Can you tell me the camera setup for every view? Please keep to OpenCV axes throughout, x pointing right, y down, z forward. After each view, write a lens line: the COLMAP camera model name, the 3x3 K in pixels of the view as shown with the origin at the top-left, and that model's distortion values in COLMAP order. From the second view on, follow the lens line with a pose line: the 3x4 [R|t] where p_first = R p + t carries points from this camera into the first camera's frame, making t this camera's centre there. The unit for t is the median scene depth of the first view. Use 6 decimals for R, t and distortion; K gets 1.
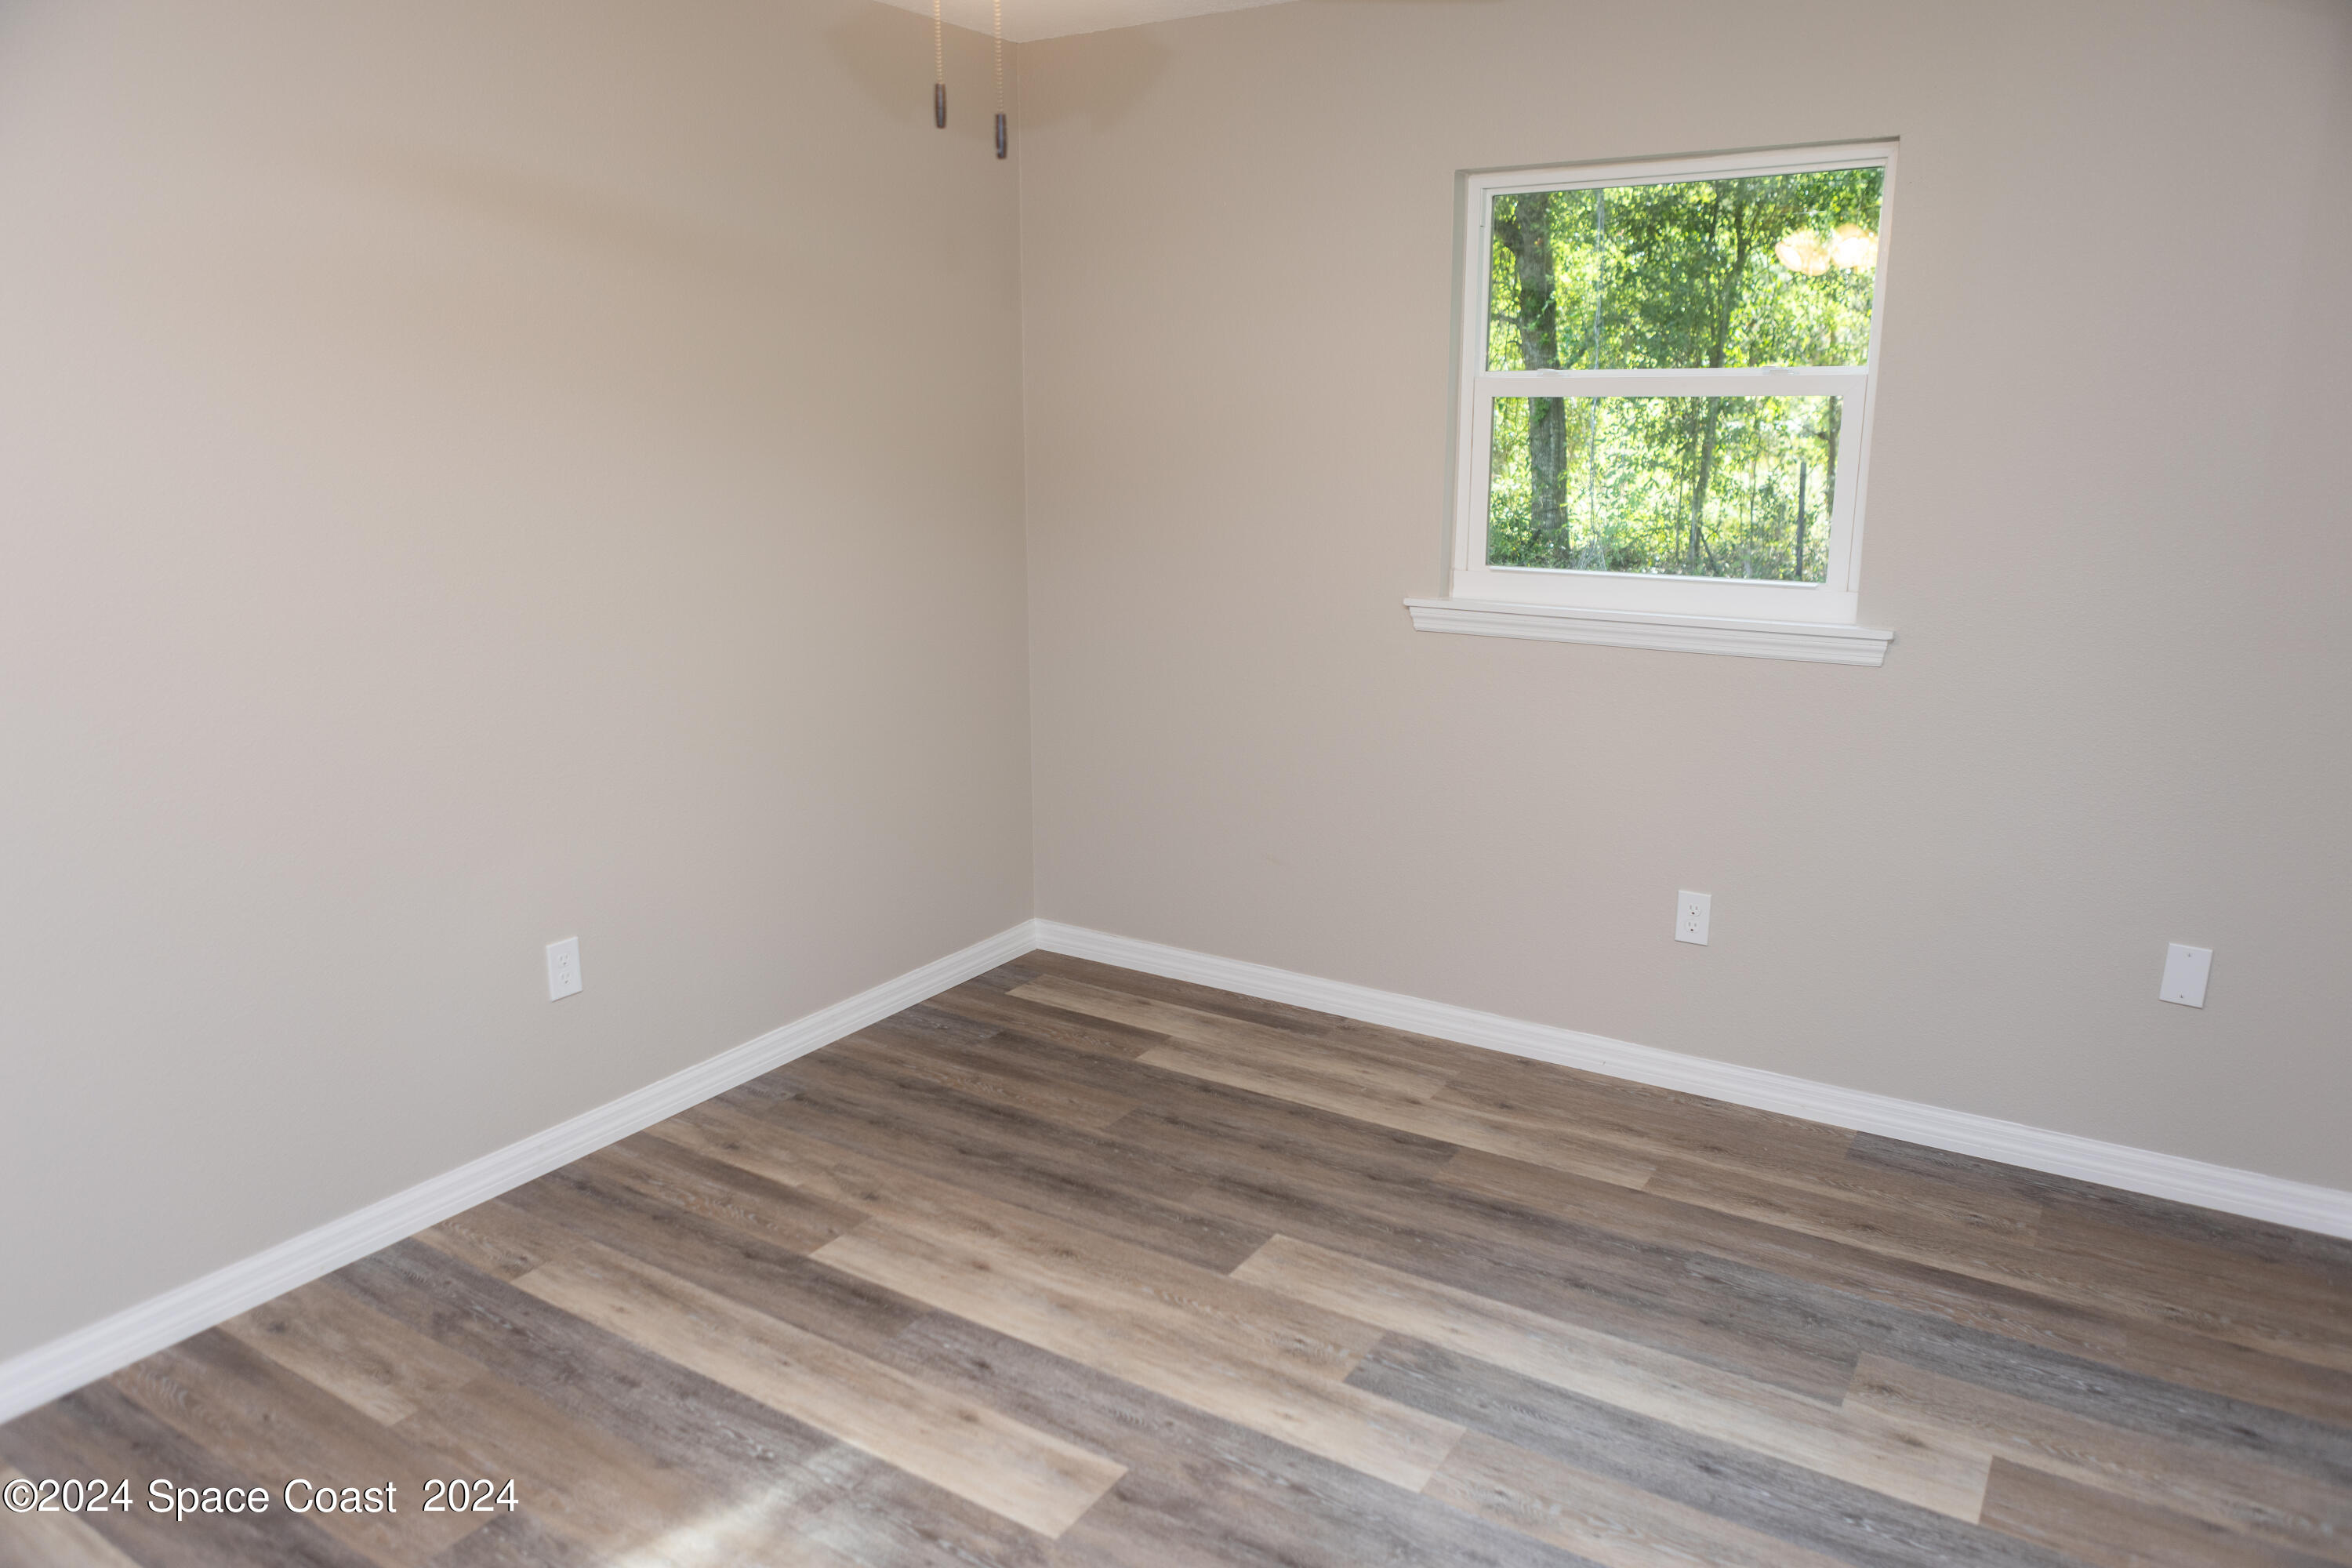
lens RADIAL K [[1618.8, 0, 1178.9], [0, 1618.8, 776.9], [0, 0, 1]] dist [-0.020361, 0.007302]
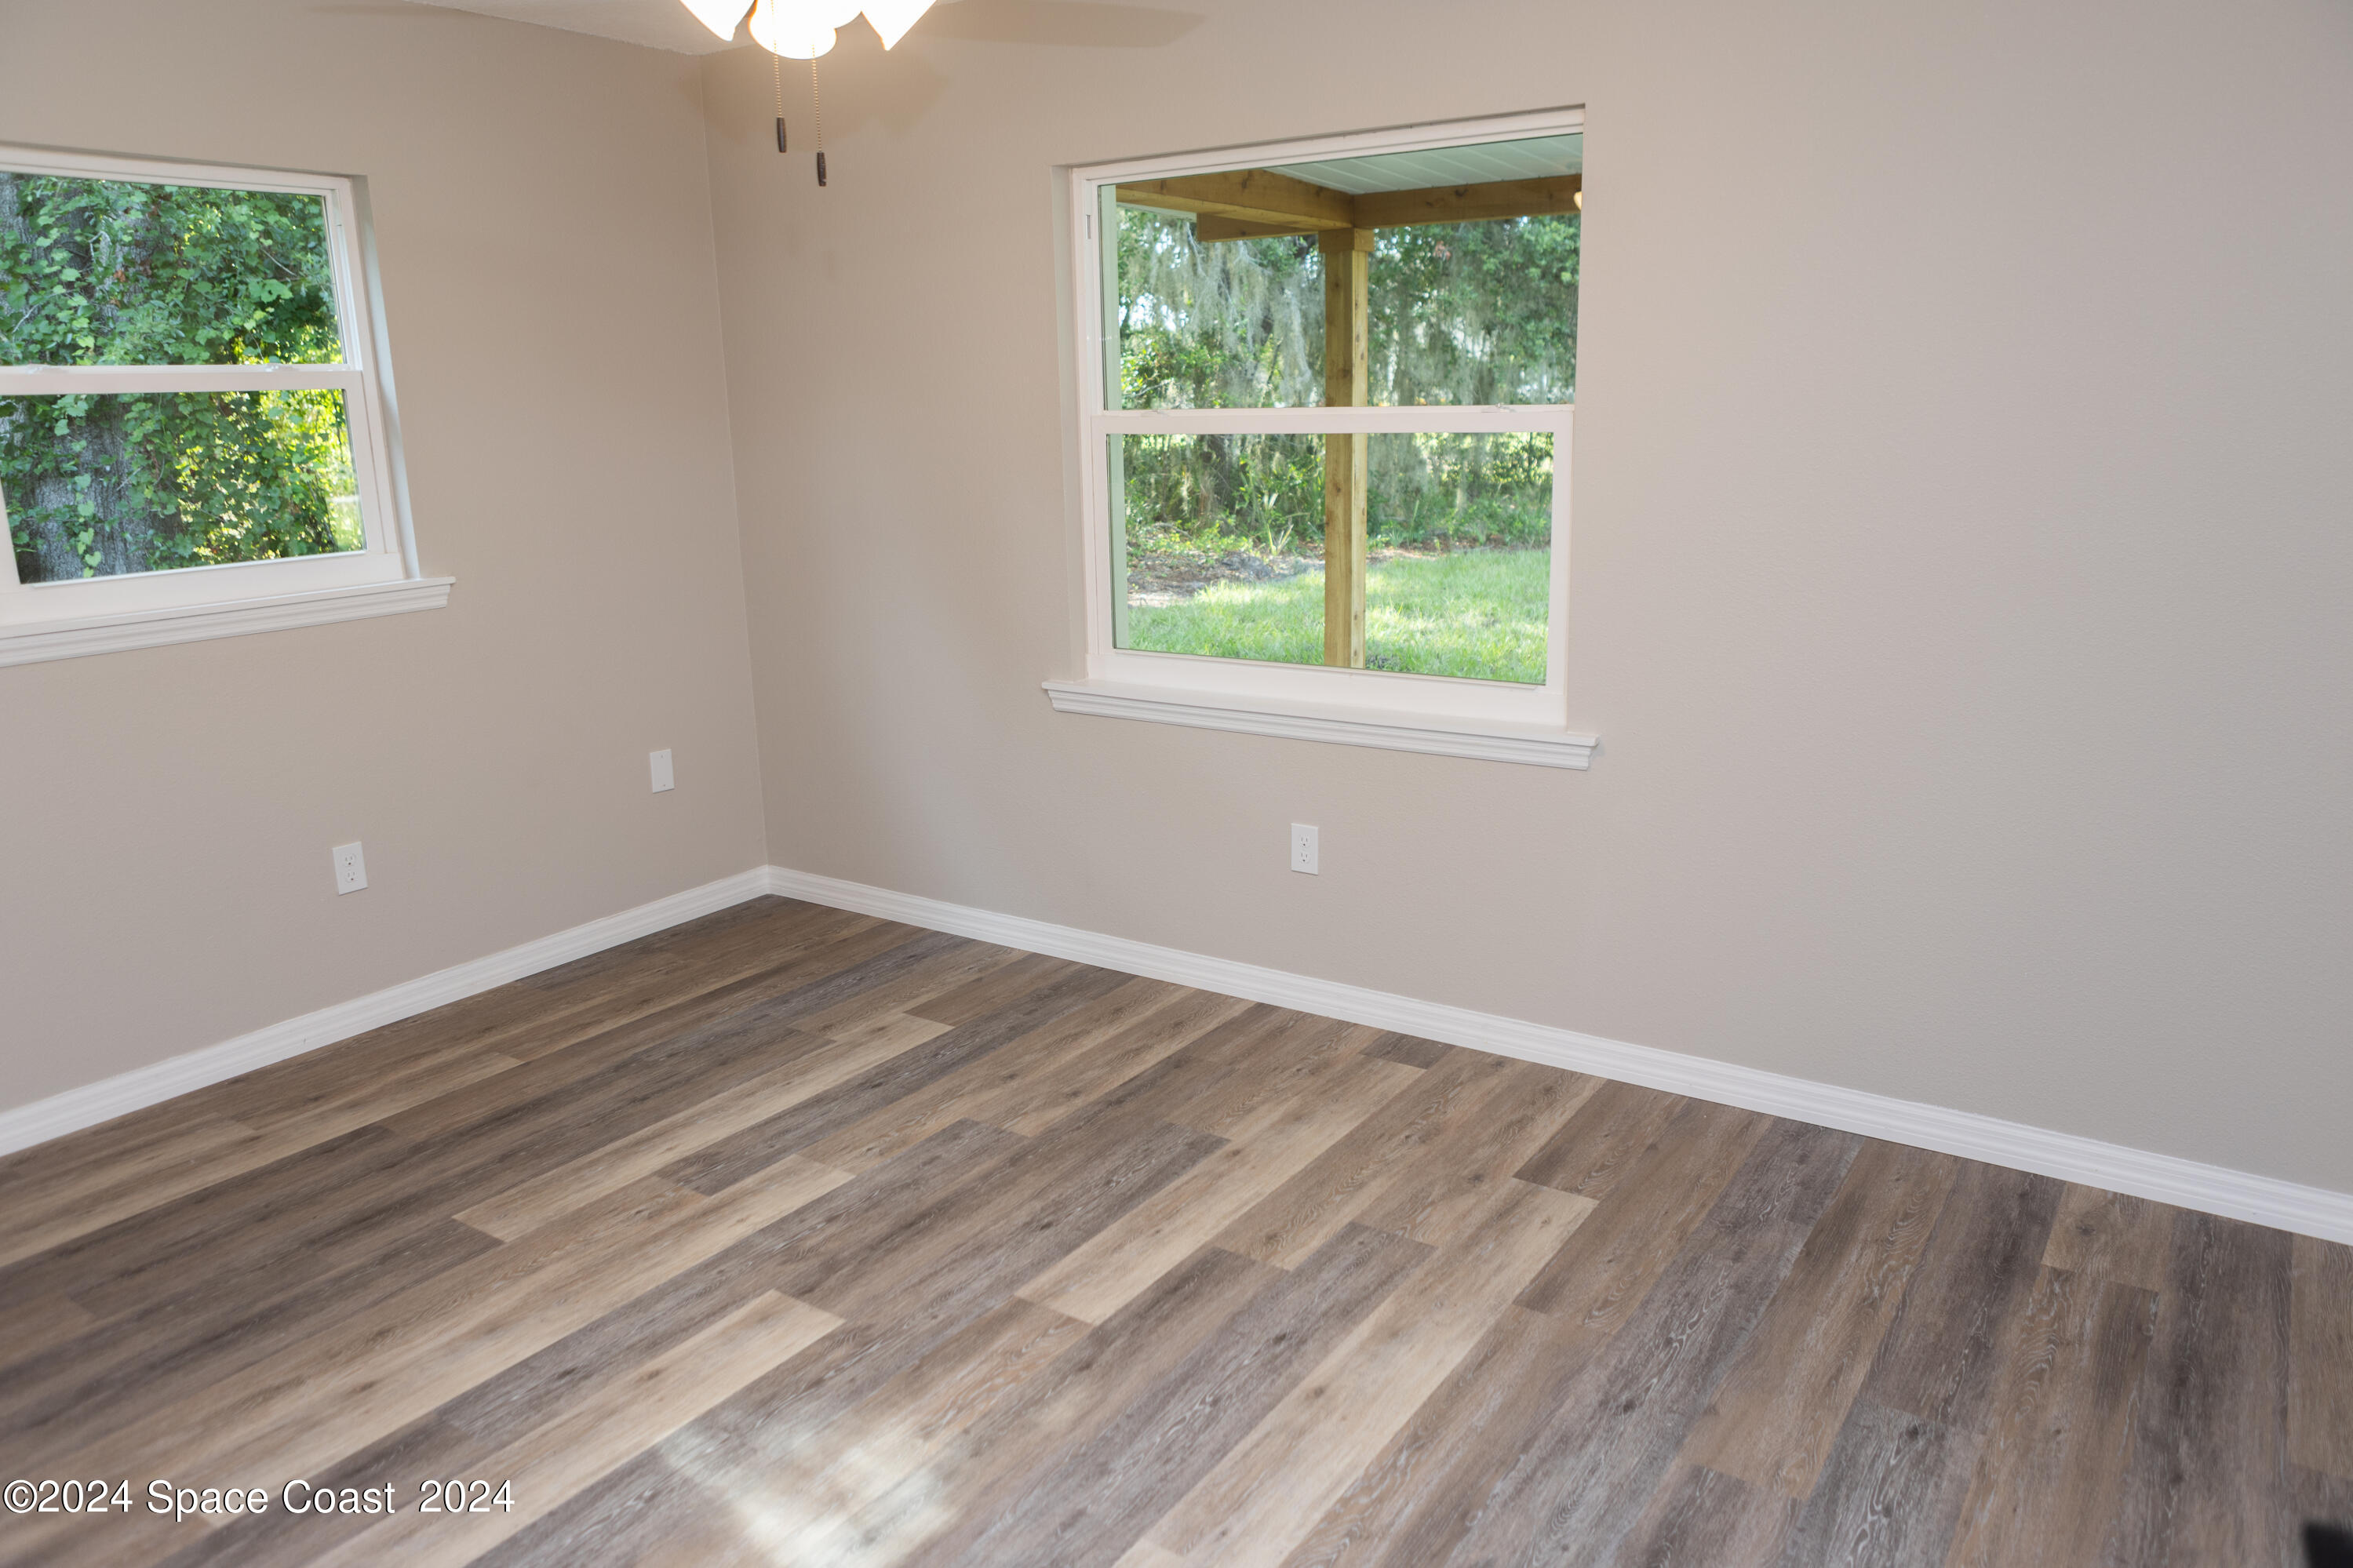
lens RADIAL K [[1619.3, 0, 1179.4], [0, 1619.3, 776.9], [0, 0, 1]] dist [-0.020361, 0.007302]
pose [[0.036696, -0.235781, 0.971113, -0.869527], [0.252308, 0.942471, 0.219293, -0.085330], [-0.966951, 0.236973, 0.094074, 0.418066]]
